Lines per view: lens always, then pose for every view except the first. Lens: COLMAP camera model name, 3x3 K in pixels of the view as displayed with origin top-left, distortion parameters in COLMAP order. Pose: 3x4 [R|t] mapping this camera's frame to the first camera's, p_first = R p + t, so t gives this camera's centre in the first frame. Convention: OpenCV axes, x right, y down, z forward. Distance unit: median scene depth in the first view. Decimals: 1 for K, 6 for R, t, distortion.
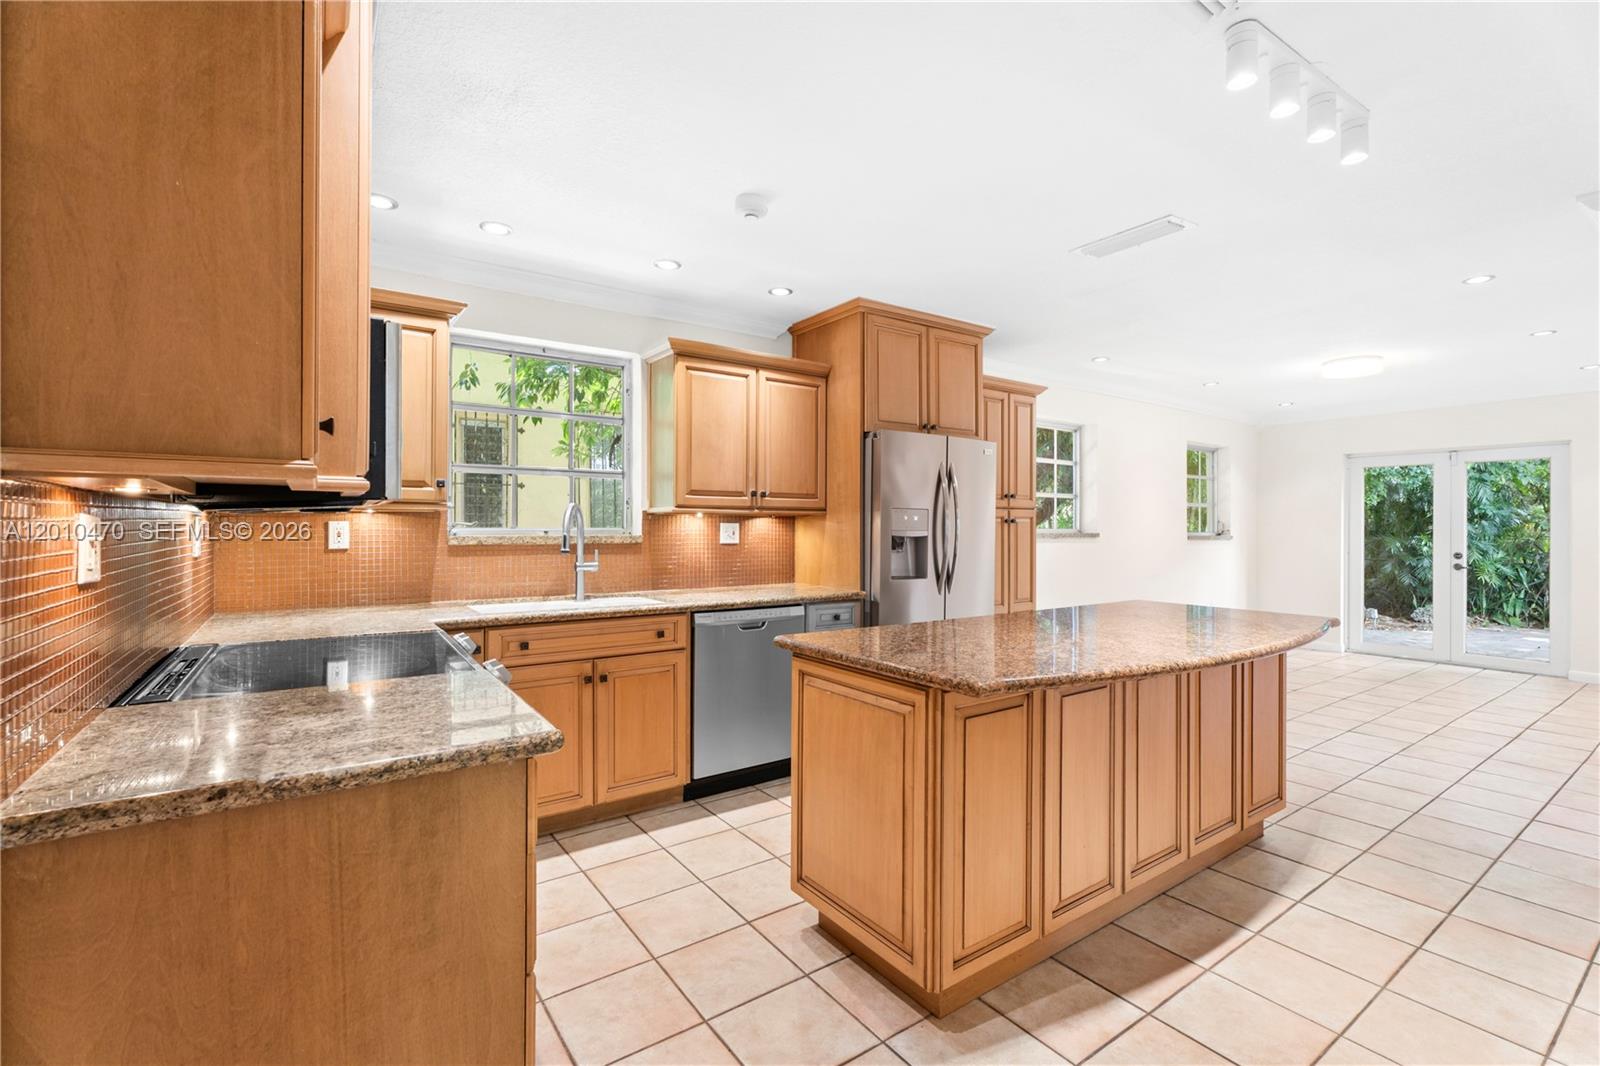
lens RADIAL K [[715.1, 0, 801.9], [0, 715.1, 528.5], [0, 0, 1]] dist [-0.000686, 0.000562]
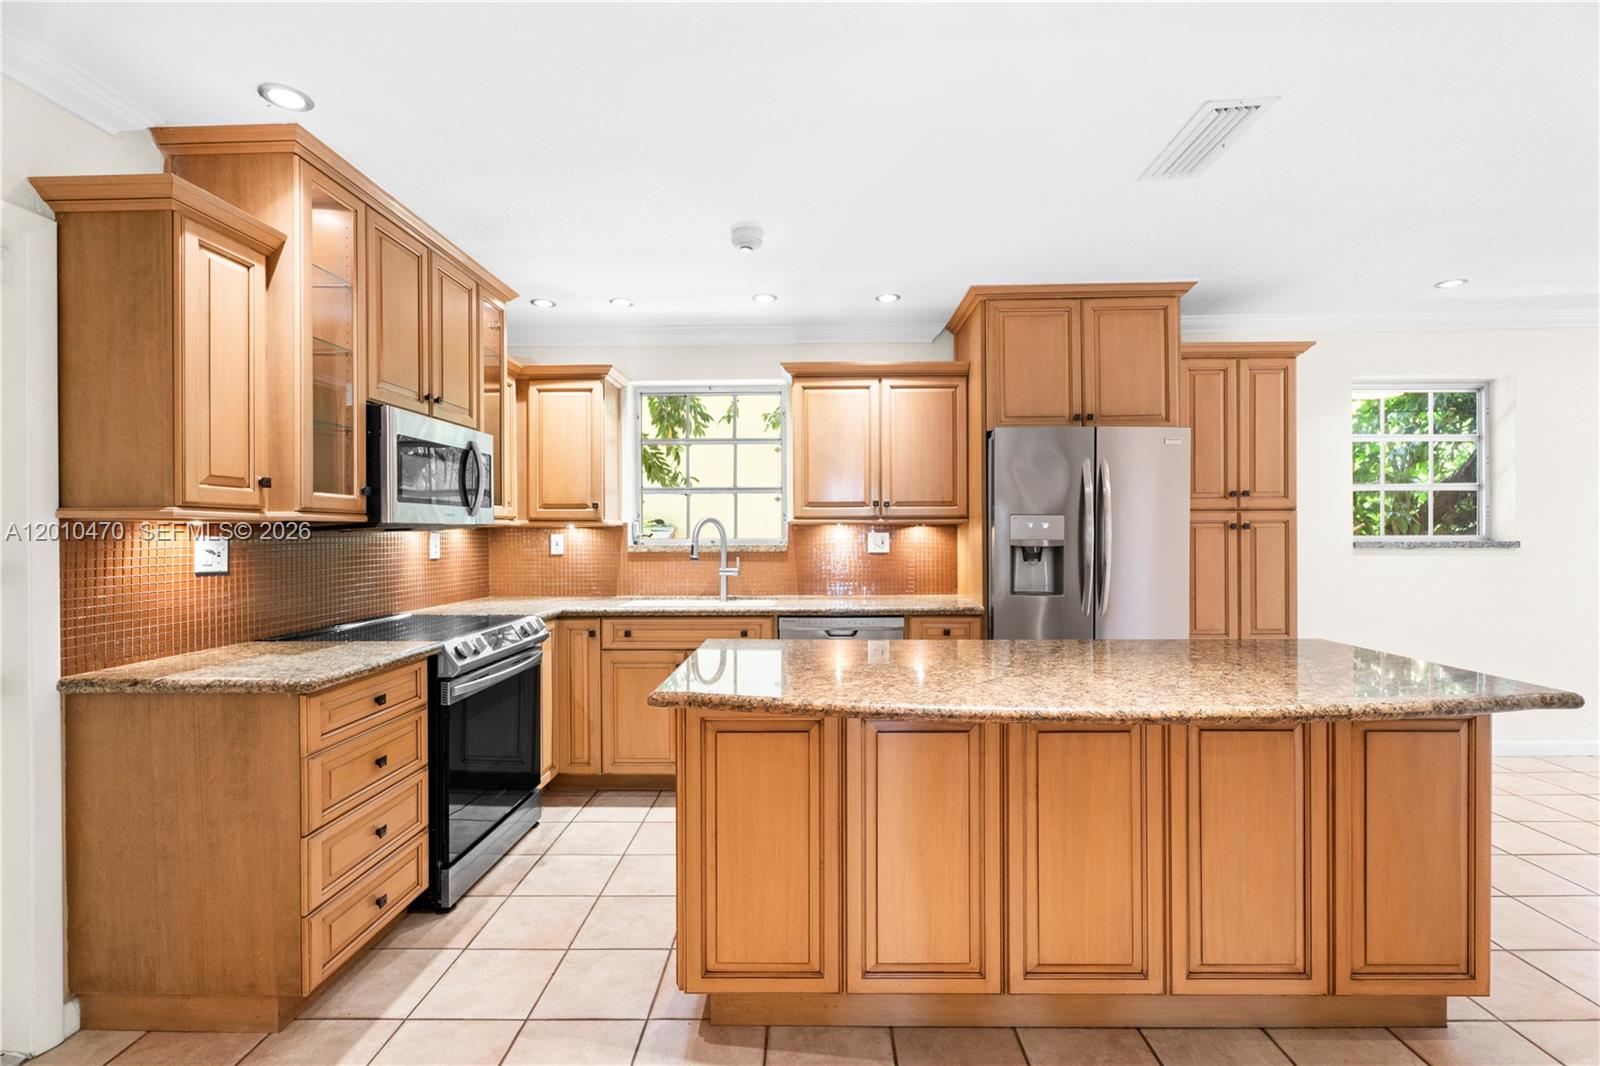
lens RADIAL K [[715.1, 0, 804.0], [0, 715.1, 536.3], [0, 0, 1]] dist [-0.000686, 0.000562]
pose [[0.806927, -0.004359, -0.590635, 0.441350], [0.005777, 0.999983, 0.000514, -0.003512], [0.590623, -0.003827, 0.806939, 0.129214]]
